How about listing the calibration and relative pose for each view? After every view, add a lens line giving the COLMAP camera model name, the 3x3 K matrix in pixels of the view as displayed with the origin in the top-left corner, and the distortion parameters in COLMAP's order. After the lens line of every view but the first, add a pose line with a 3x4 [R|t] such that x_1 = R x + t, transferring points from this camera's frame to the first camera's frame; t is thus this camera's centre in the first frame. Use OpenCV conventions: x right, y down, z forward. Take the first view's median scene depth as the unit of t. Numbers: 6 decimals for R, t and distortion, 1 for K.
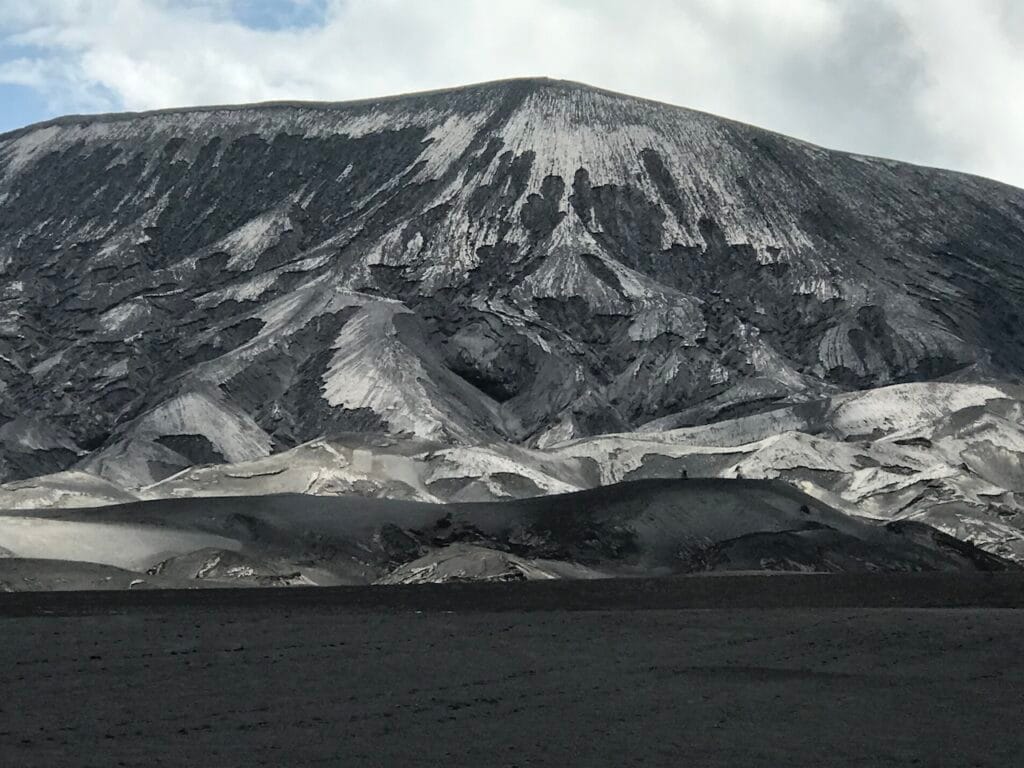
lens RADIAL K [[3987.4, 0, 512.0], [0, 3987.4, 384.0], [0, 0, 1]] dist [-0.516044, -0.236571]
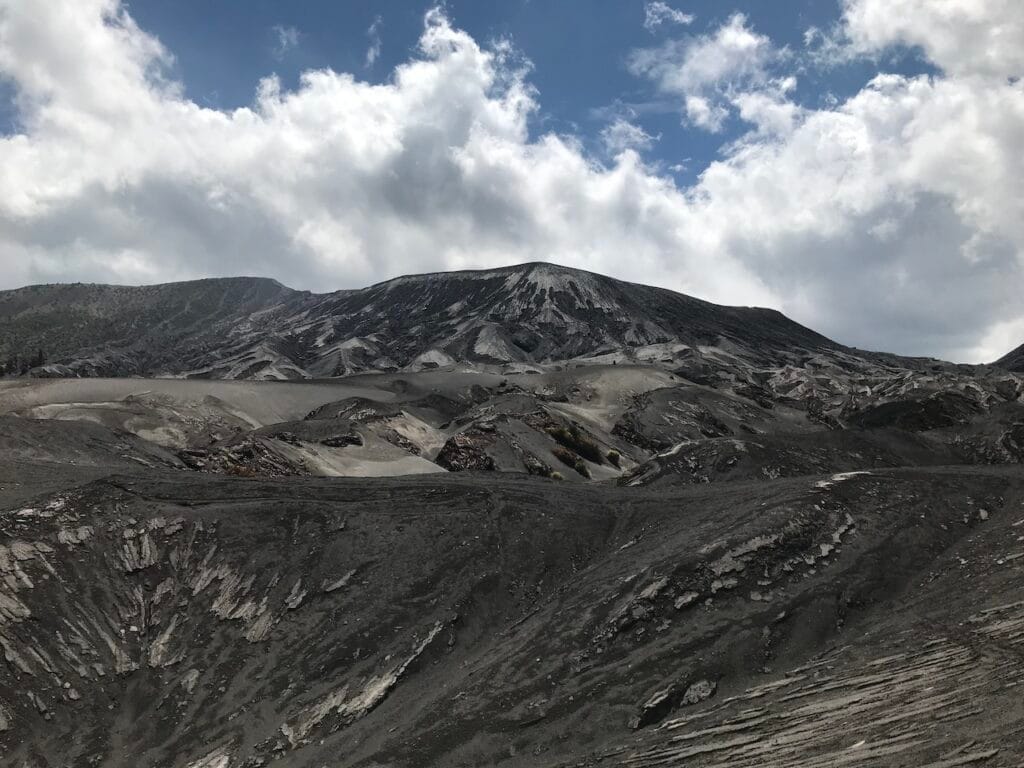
lens RADIAL K [[2329.2, 0, 512.0], [0, 2329.2, 384.0], [0, 0, 1]] dist [-0.013566, 0.254293]
pose [[0.999923, -0.004687, -0.011490, 0.006030], [0.005097, 0.999341, 0.035948, -0.041173], [0.011314, -0.036004, 0.999288, -0.979610]]
